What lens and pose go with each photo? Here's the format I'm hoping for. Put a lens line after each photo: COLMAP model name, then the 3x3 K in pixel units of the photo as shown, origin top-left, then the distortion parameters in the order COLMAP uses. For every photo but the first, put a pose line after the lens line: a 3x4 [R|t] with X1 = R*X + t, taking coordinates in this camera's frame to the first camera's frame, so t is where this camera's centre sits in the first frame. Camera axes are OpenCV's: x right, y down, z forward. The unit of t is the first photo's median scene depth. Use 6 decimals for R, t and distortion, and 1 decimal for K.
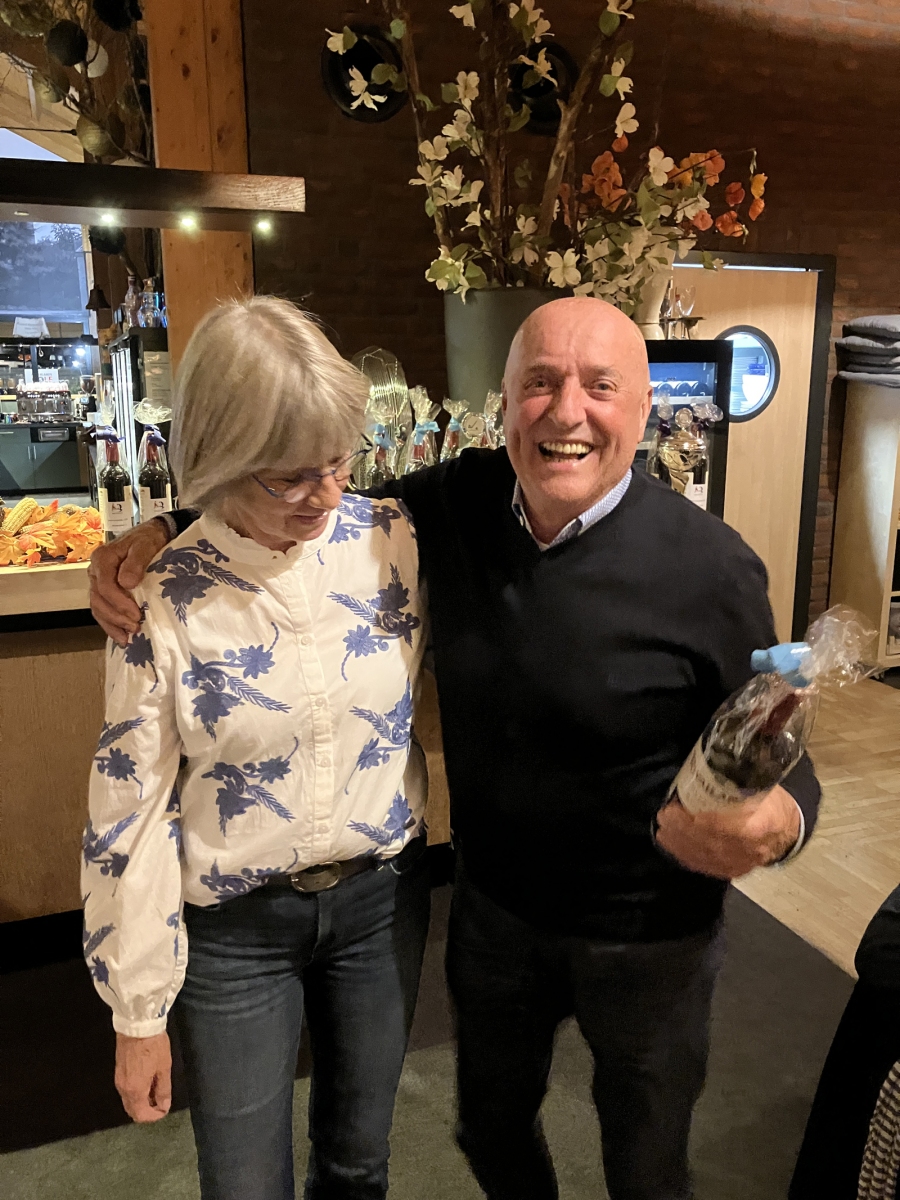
lens RADIAL K [[991.0, 0, 446.7], [0, 991.0, 591.0], [0, 0, 1]] dist [0.012088, 0.012356]
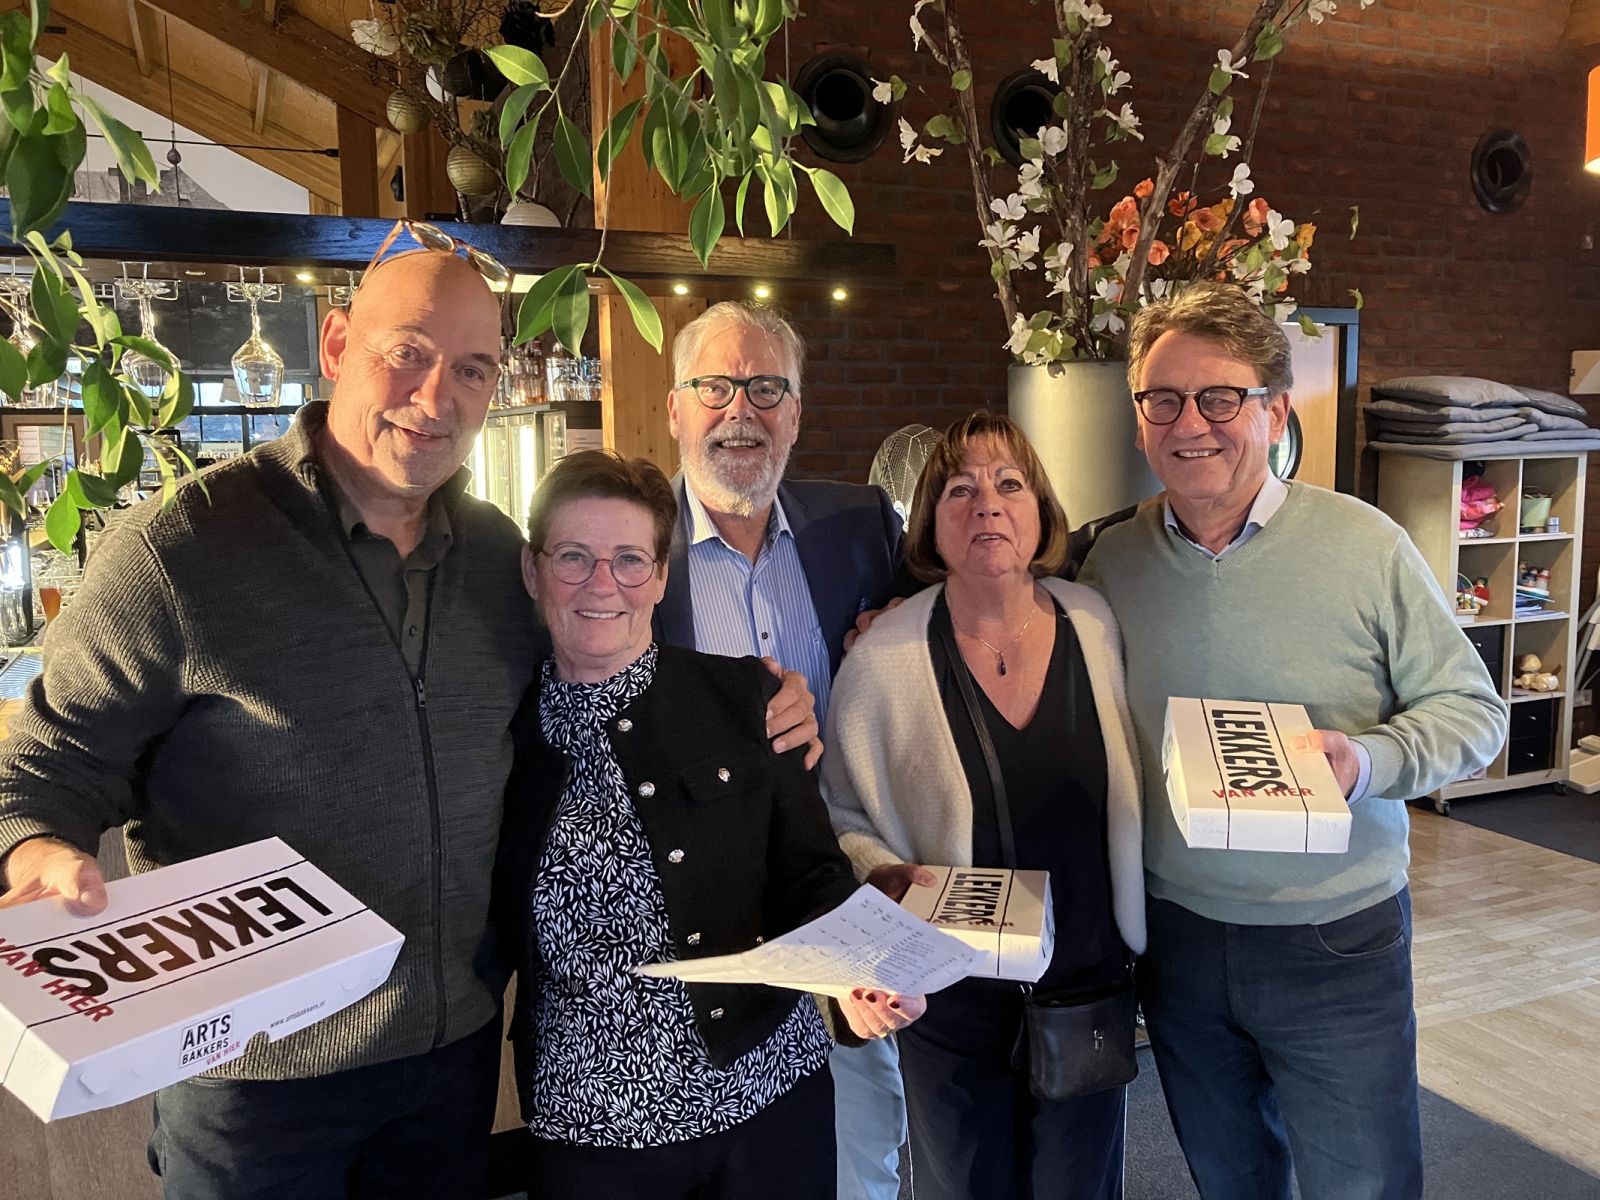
lens RADIAL K [[1324.9, 0, 803.7], [0, 1324.9, 583.0], [0, 0, 1]] dist [0.006404, 0.015678]
pose [[0.998527, -0.016702, 0.051618, -0.257246], [0.022229, 0.993857, -0.108412, 0.014067], [-0.049490, 0.109400, 0.992765, -0.132160]]
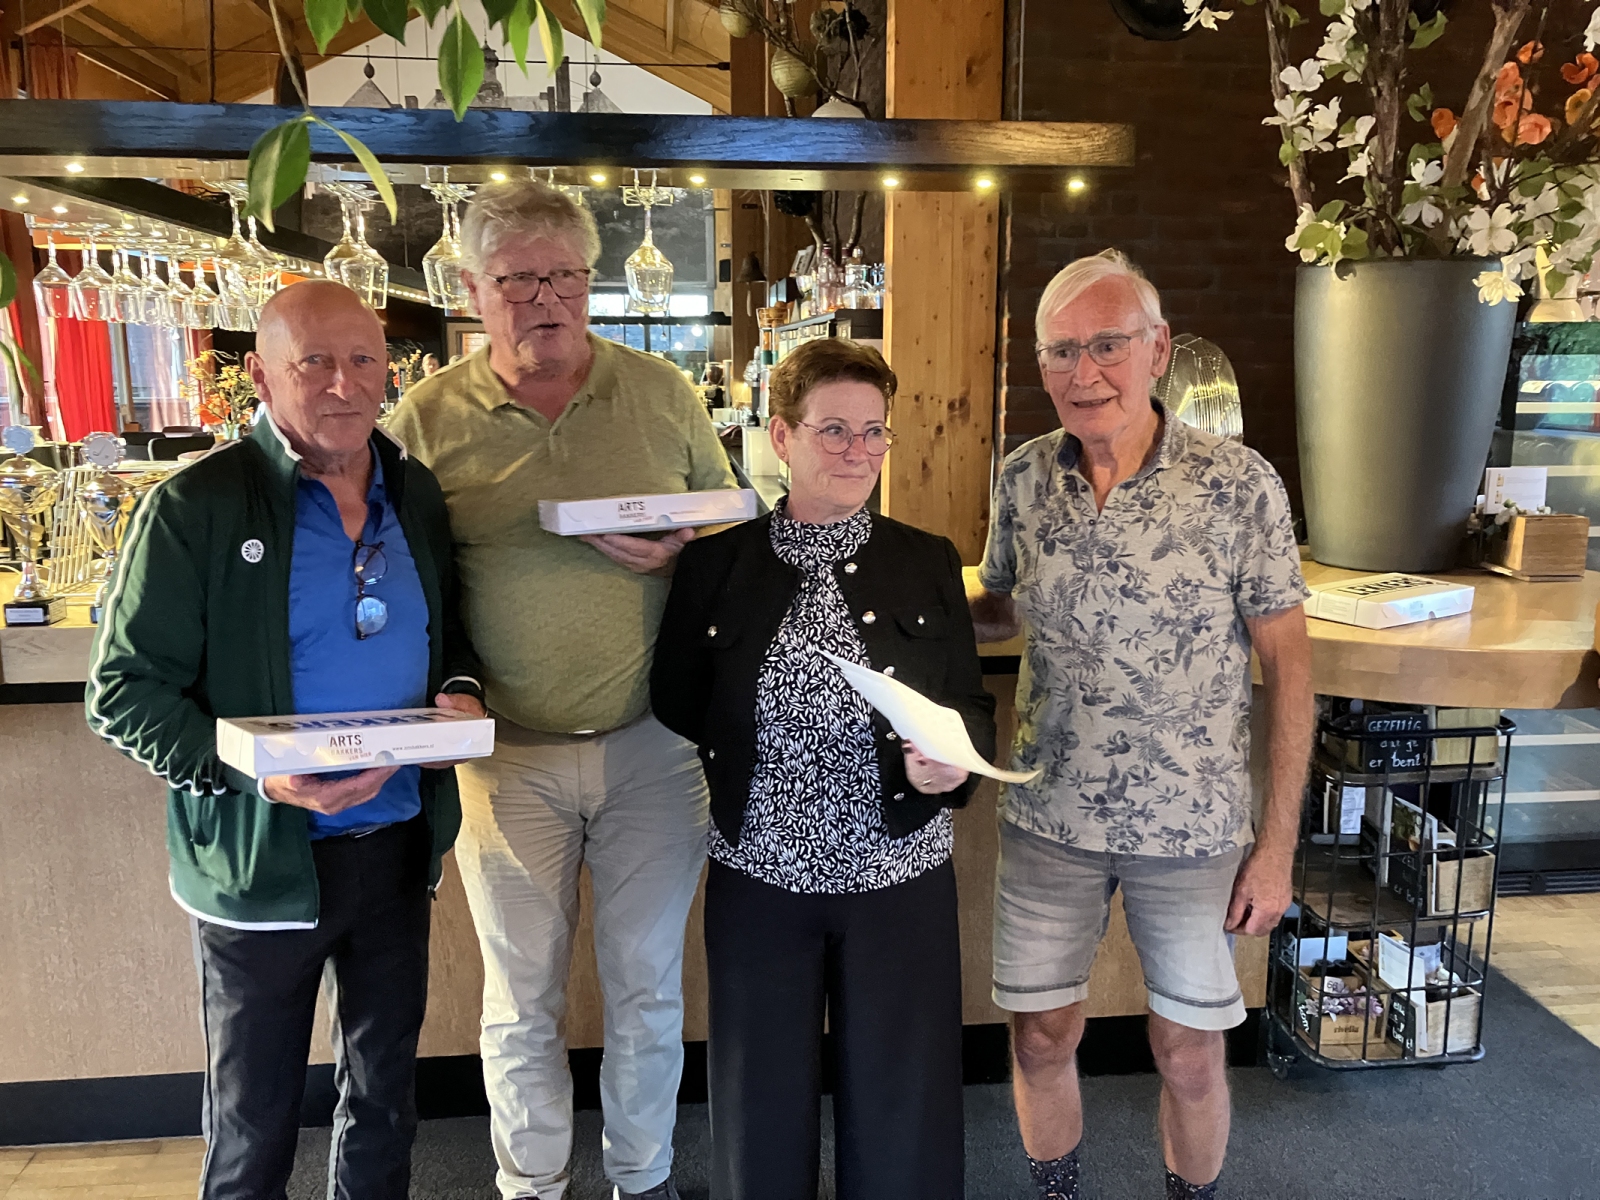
lens RADIAL K [[1318.6, 0, 809.9], [0, 1318.6, 594.4], [0, 0, 1]] dist [0.010849, 0.007568]
pose [[0.969816, 0.047584, -0.239149, -0.113128], [-0.056714, 0.997895, -0.031439, -0.000267], [0.237150, 0.044053, 0.970474, -0.044840]]
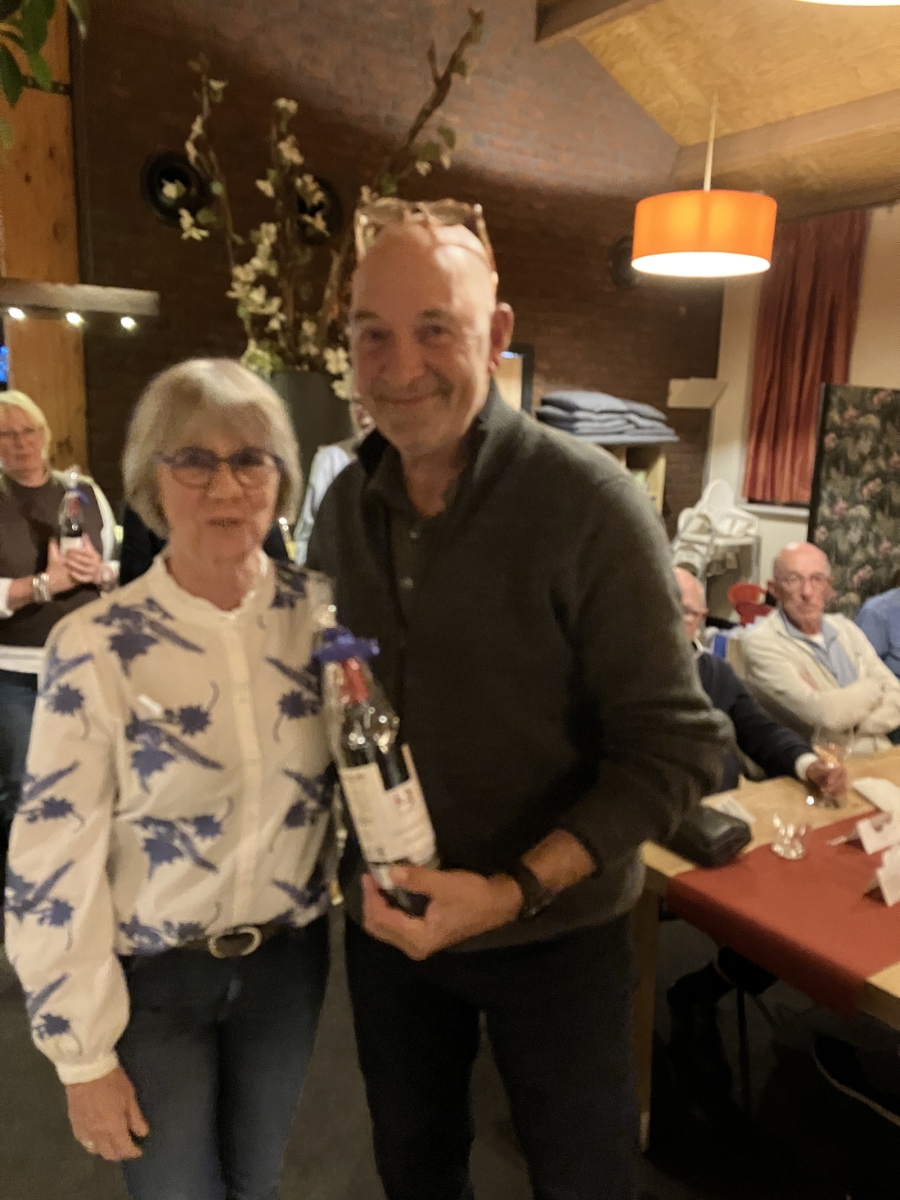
lens RADIAL K [[972.5, 0, 430.5], [0, 972.5, 607.5], [0, 0, 1]] dist [0.031994, 0.001543]
pose [[0.974802, -0.013500, 0.222661, -0.071018], [0.019348, 0.999522, -0.024103, 0.077259], [-0.222229, 0.027804, 0.974598, -0.417982]]
